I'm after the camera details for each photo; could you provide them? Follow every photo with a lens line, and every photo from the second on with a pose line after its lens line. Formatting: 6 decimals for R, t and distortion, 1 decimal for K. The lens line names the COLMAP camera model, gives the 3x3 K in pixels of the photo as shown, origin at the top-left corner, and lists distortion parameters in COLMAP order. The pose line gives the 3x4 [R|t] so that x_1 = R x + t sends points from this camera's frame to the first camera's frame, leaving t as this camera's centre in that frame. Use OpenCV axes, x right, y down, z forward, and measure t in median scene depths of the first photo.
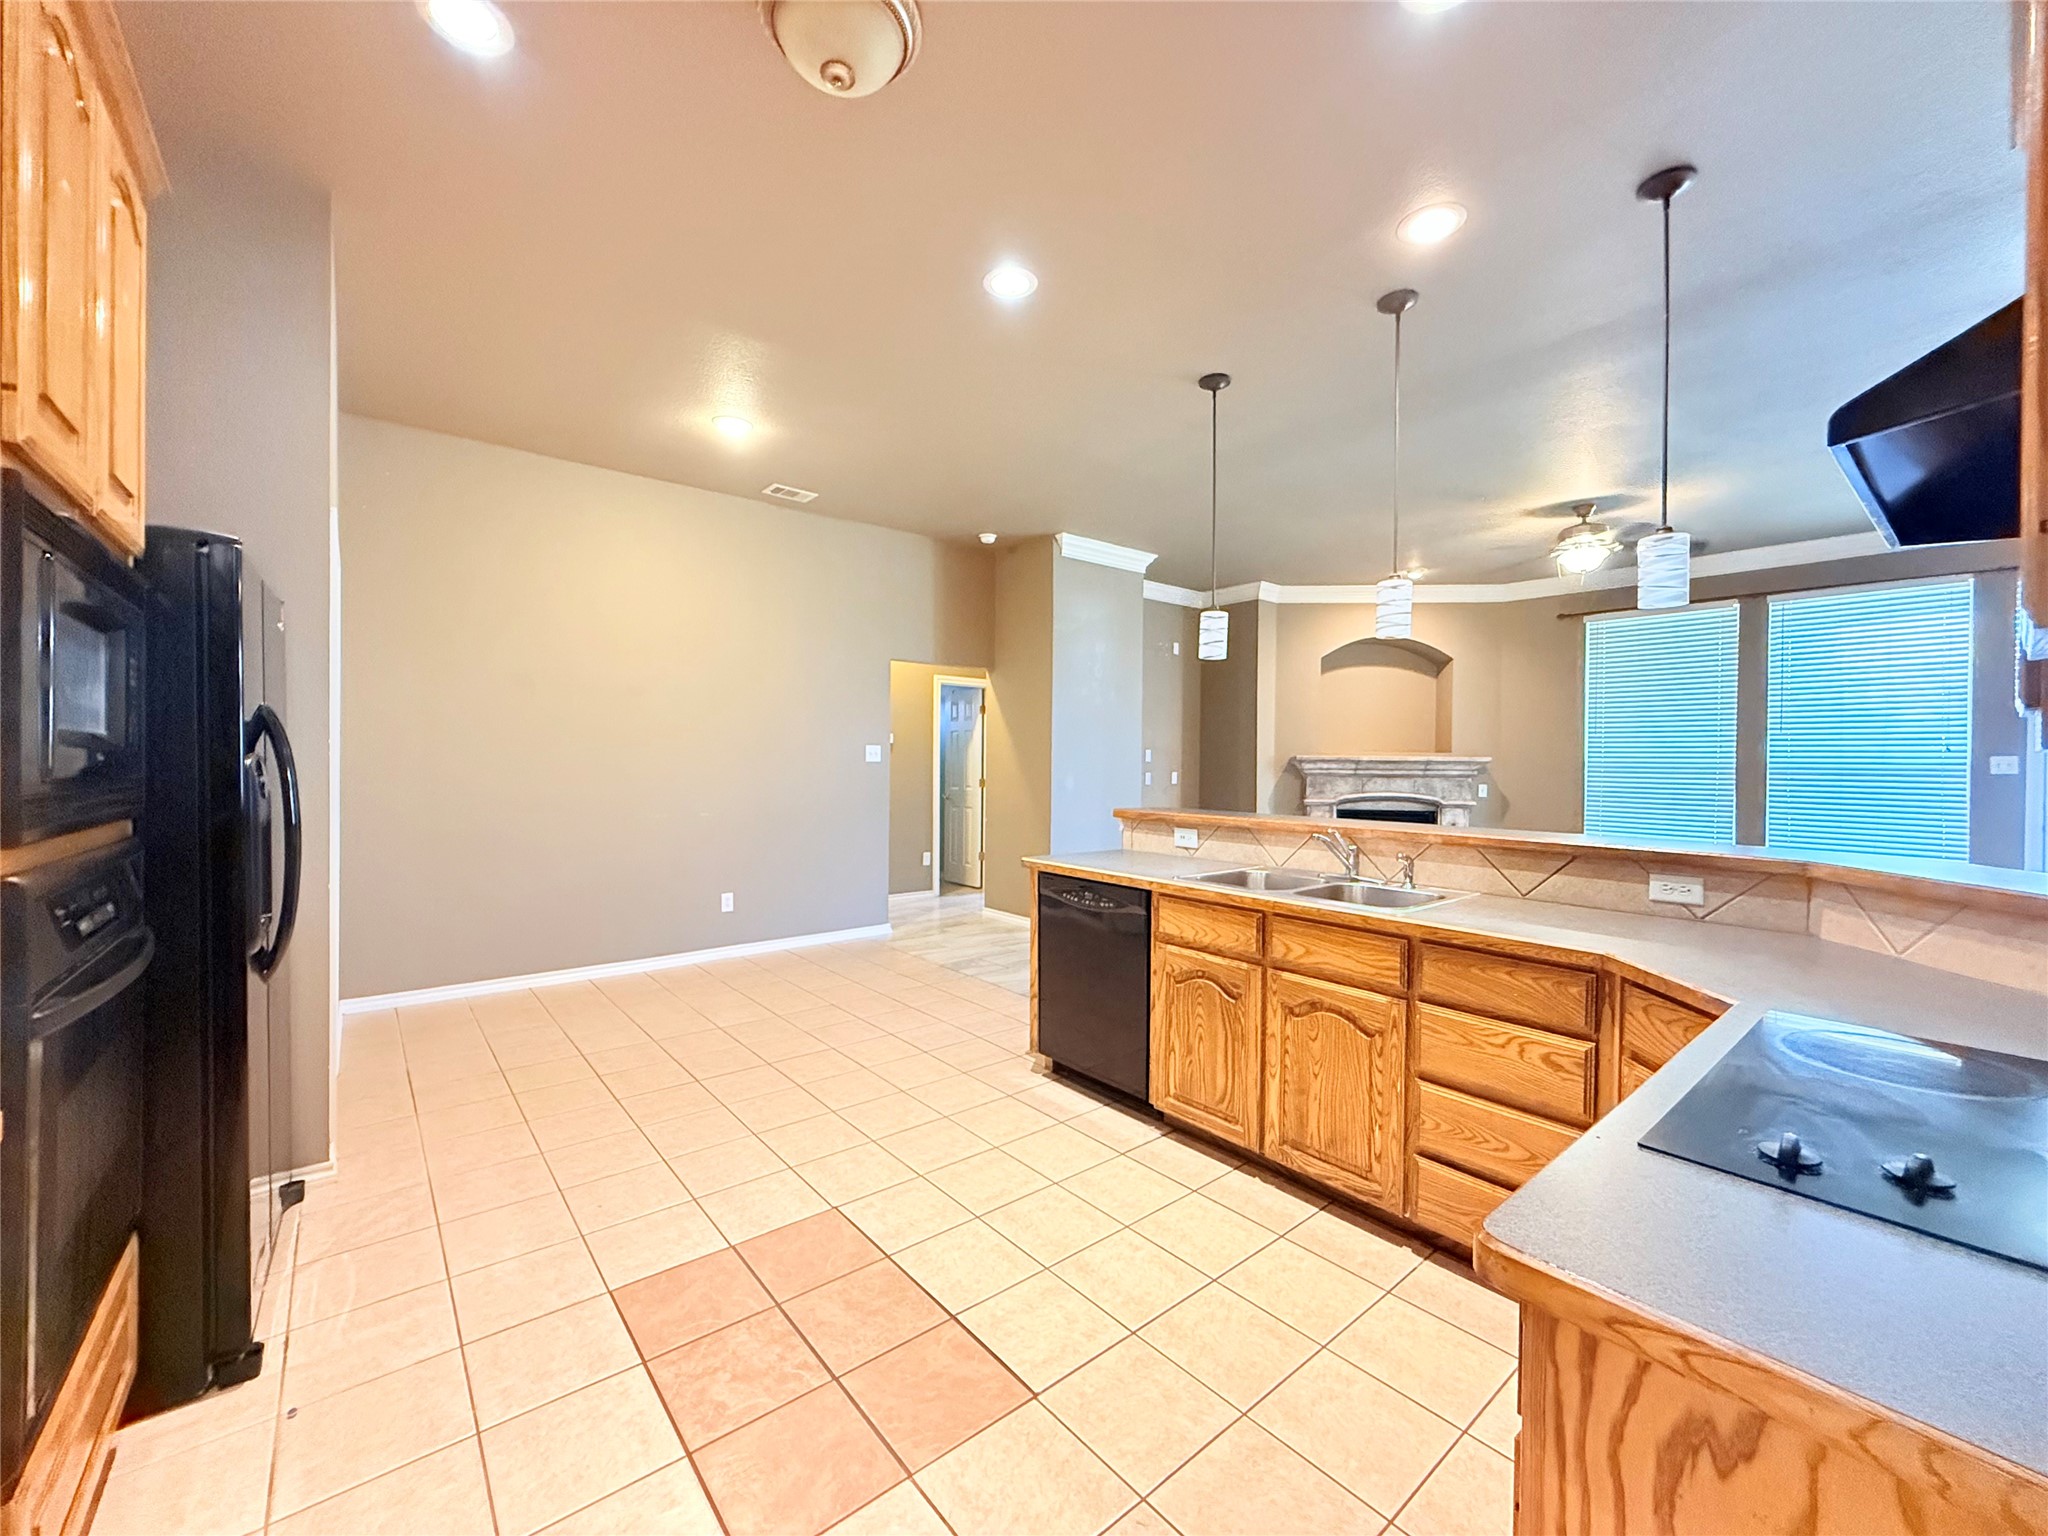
lens RADIAL K [[816.8, 0, 1019.2], [0, 816.8, 766.4], [0, 0, 1]] dist [-0.001669, 0.000899]
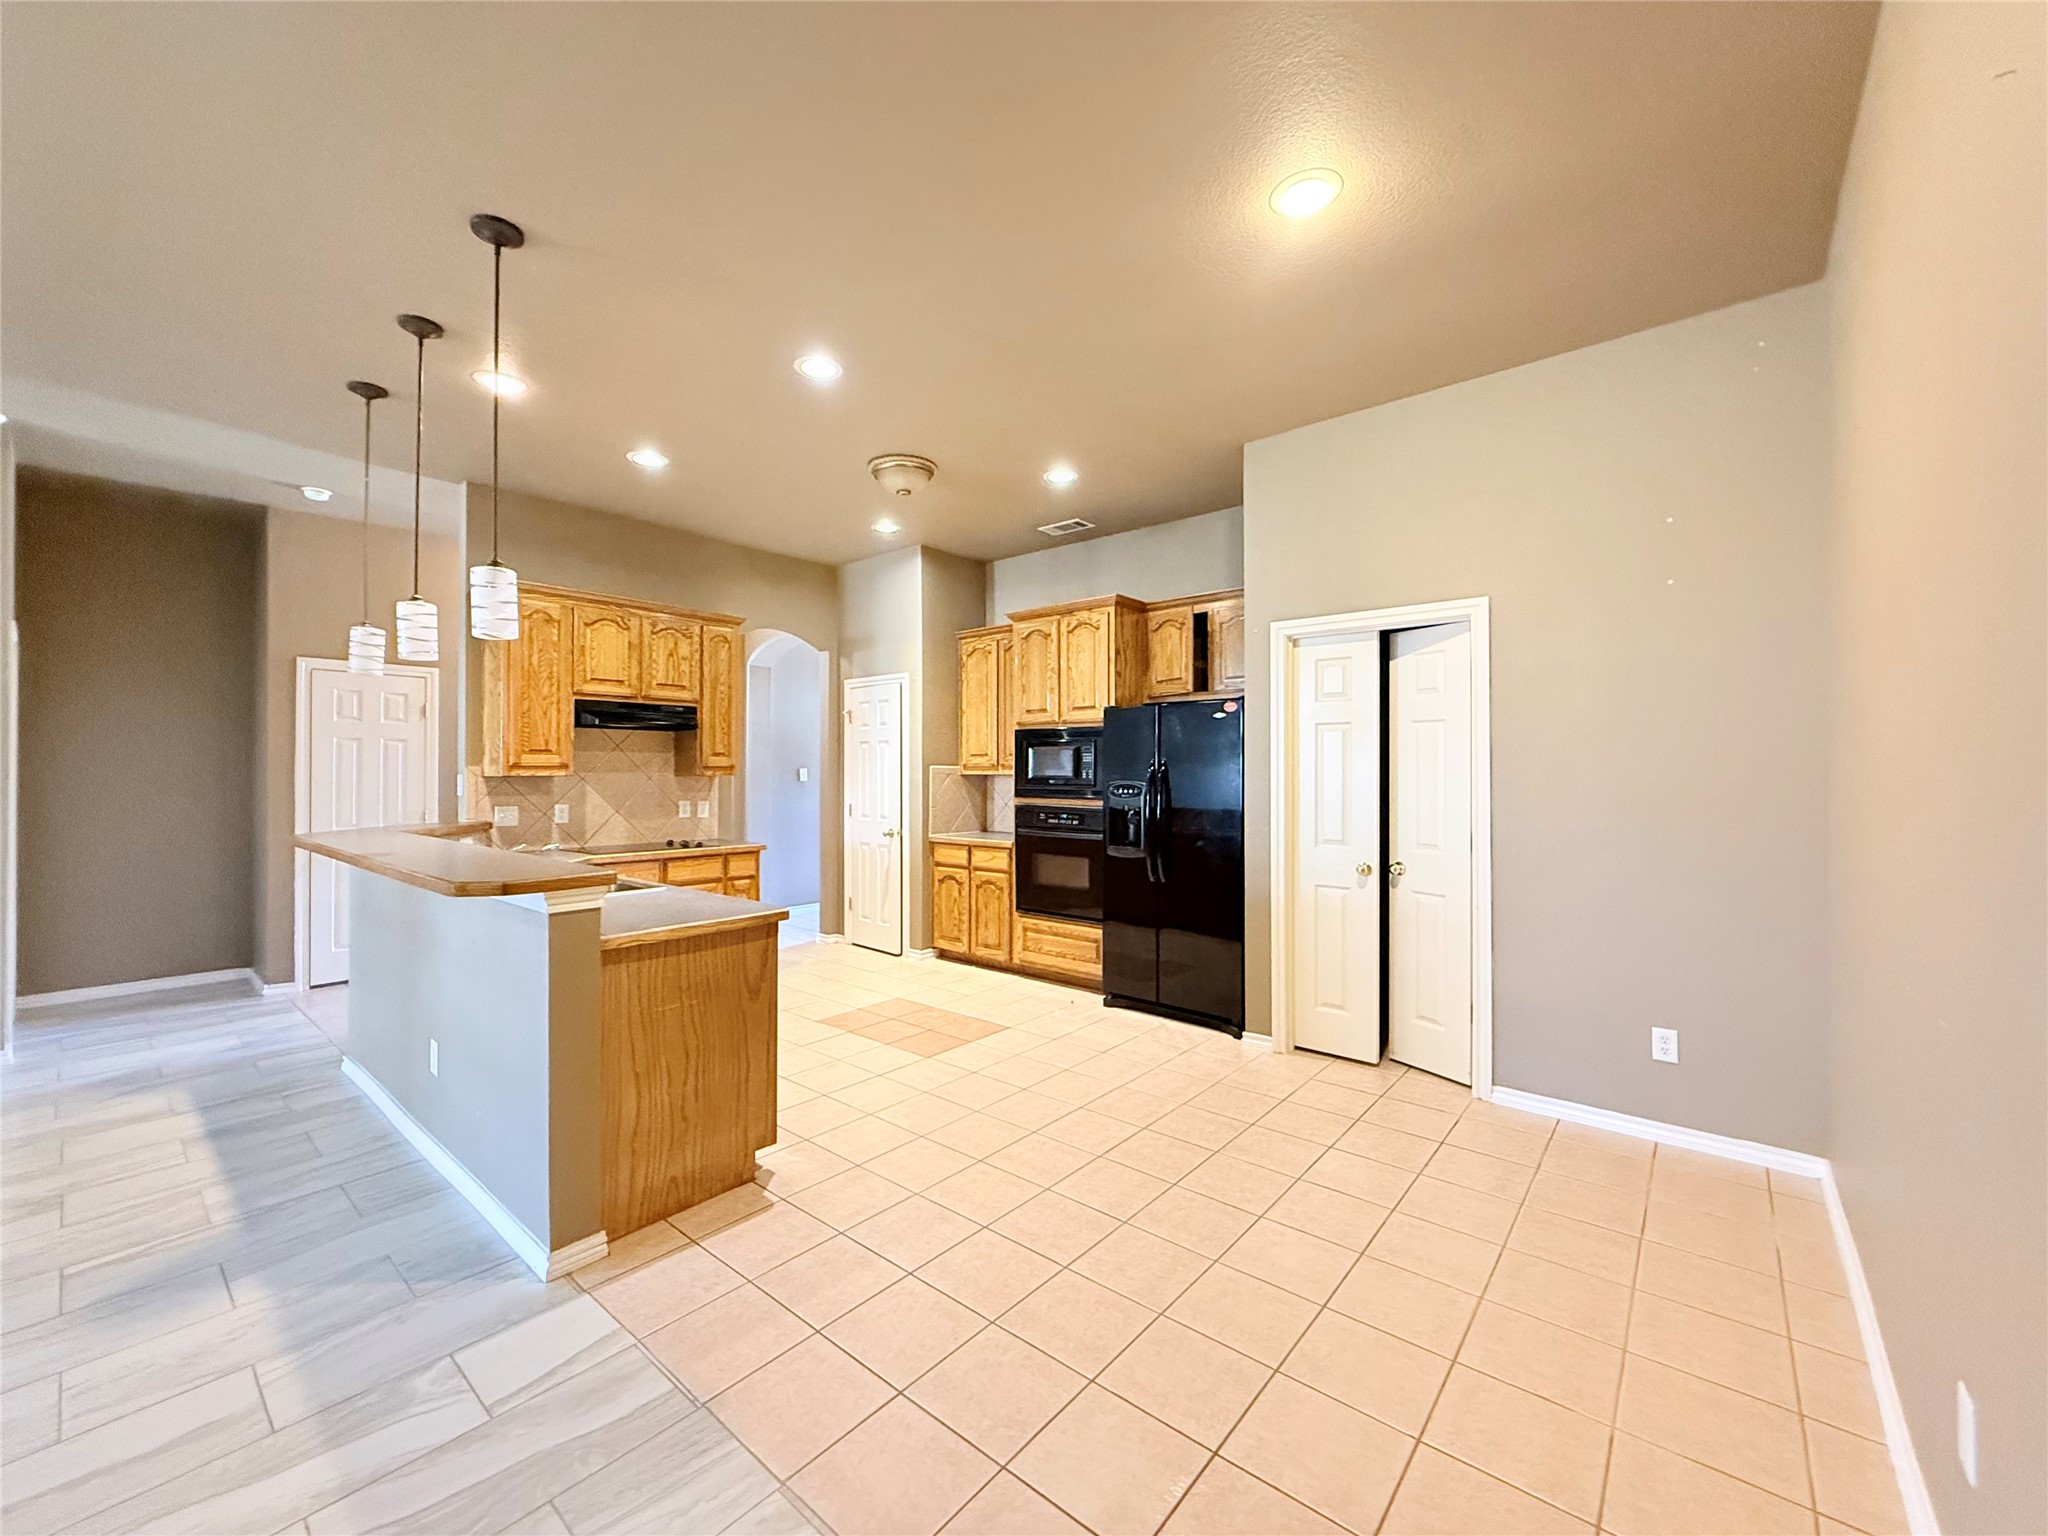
lens RADIAL K [[816.8, 0, 1021.2], [0, 816.8, 766.2], [0, 0, 1]] dist [-0.001669, 0.000899]
pose [[-0.983745, -0.010579, -0.179257, -0.033672], [-0.010777, 0.999942, 0.000131, -0.013237], [0.179245, 0.002060, -0.983802, 0.803262]]
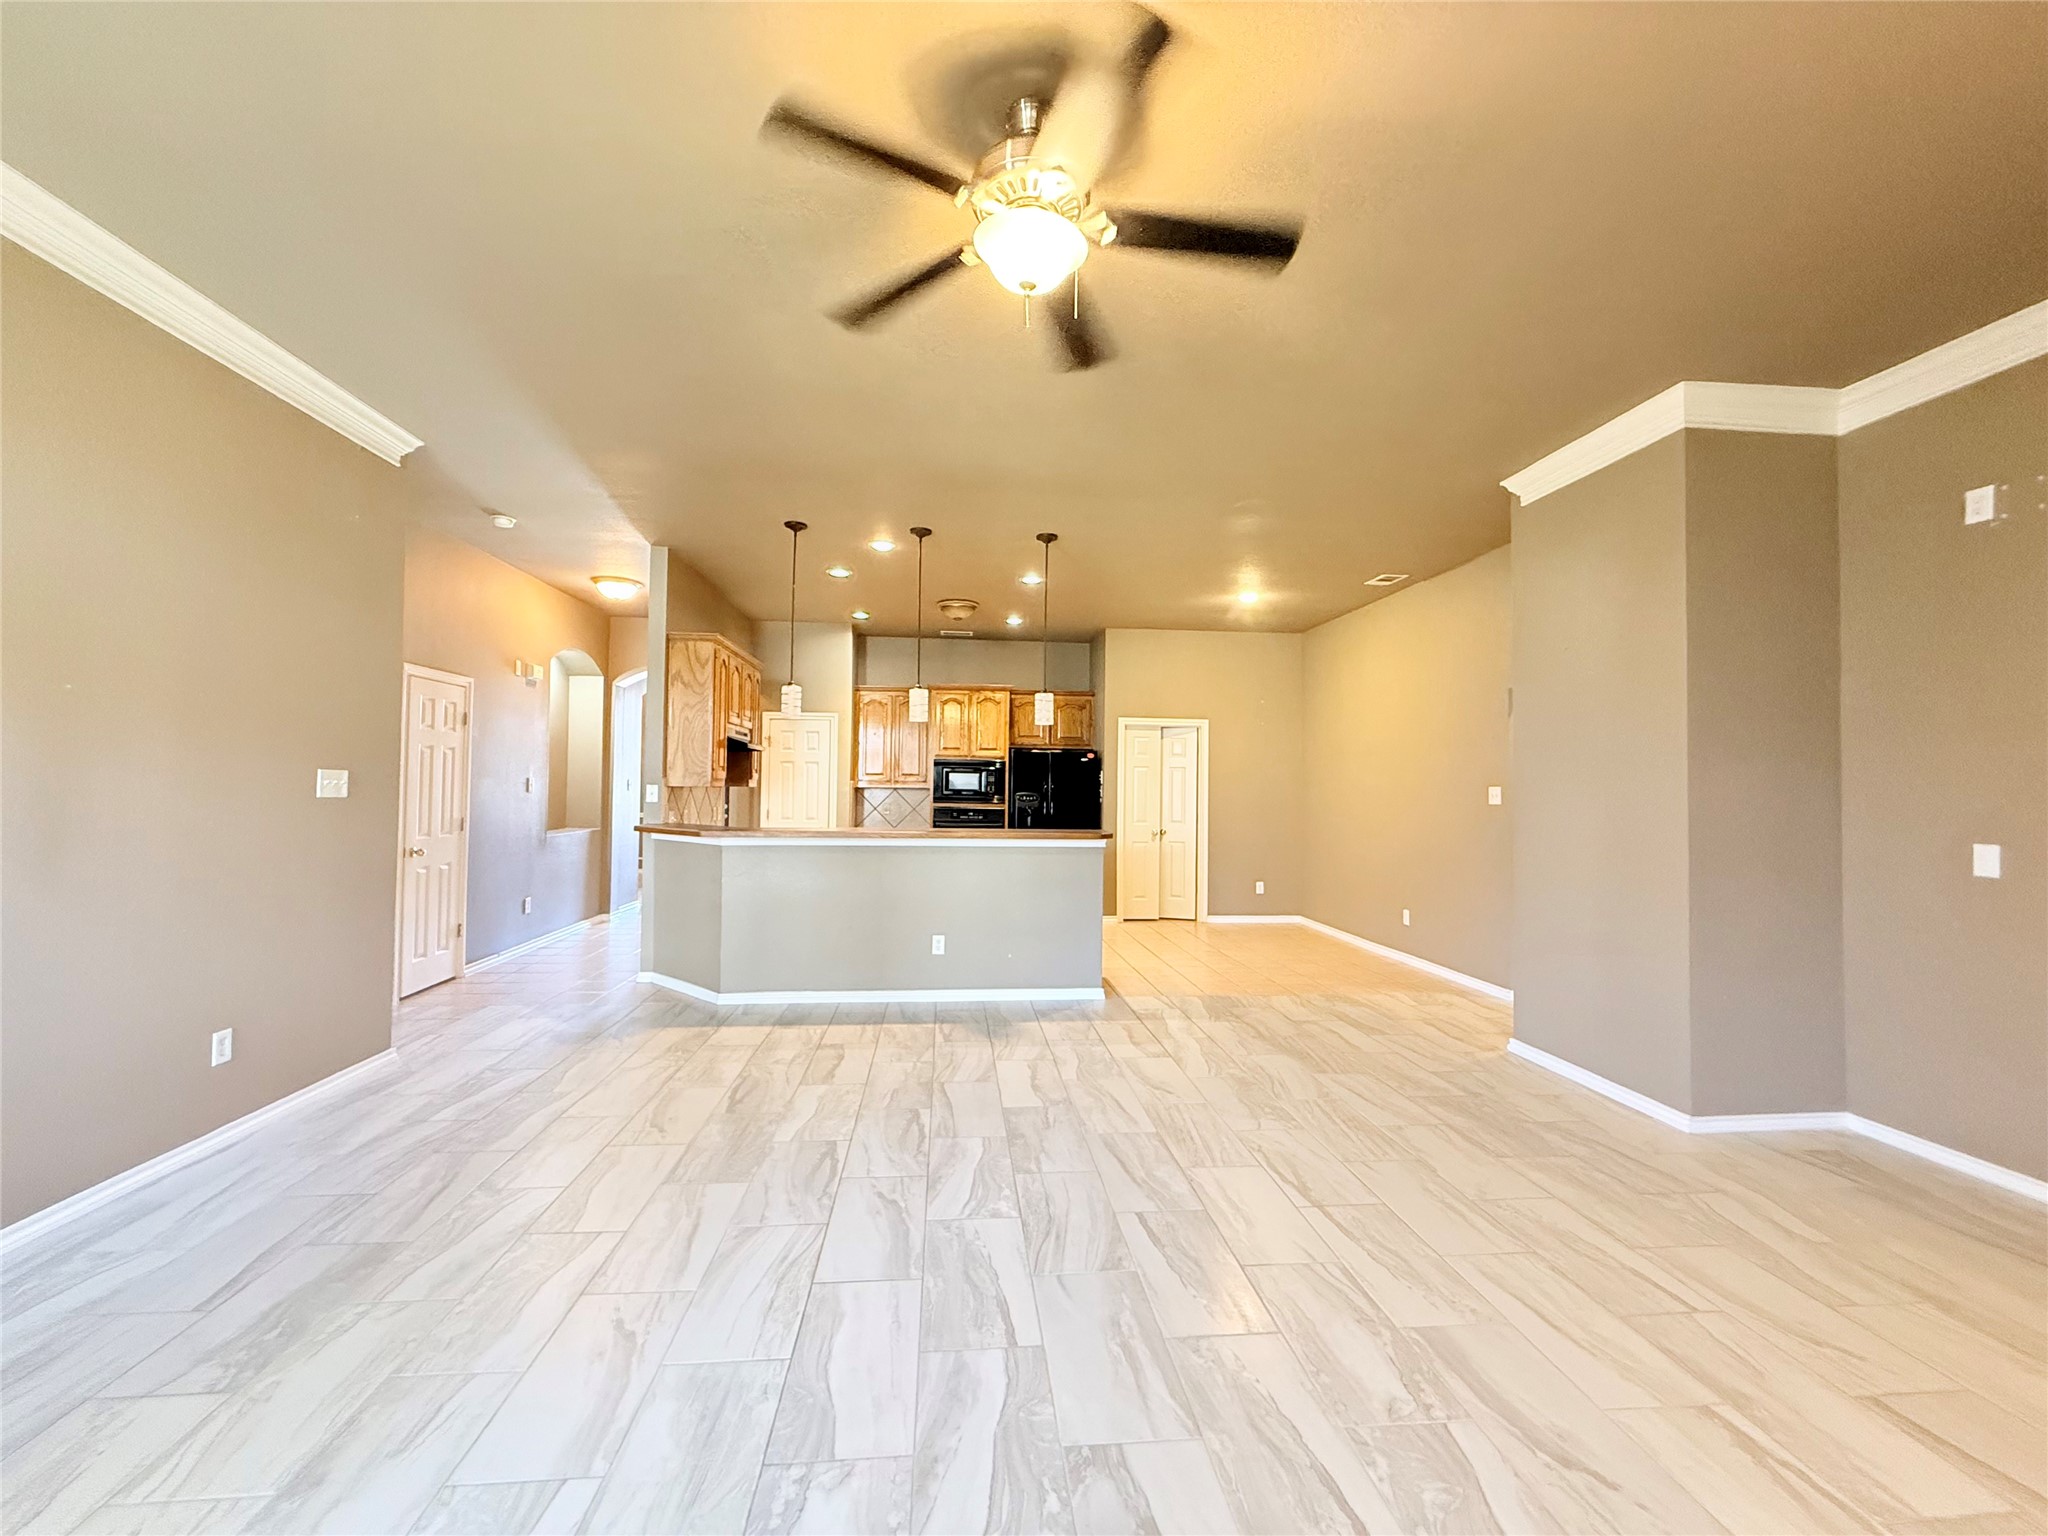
lens RADIAL K [[816.8, 0, 1018.5], [0, 816.8, 765.4], [0, 0, 1]] dist [-0.001669, 0.000899]
pose [[-0.560499, -0.039009, -0.827236, 0.674873], [-0.024585, 0.999234, -0.030462, -0.006120], [0.827790, 0.003263, -0.561028, 0.819249]]
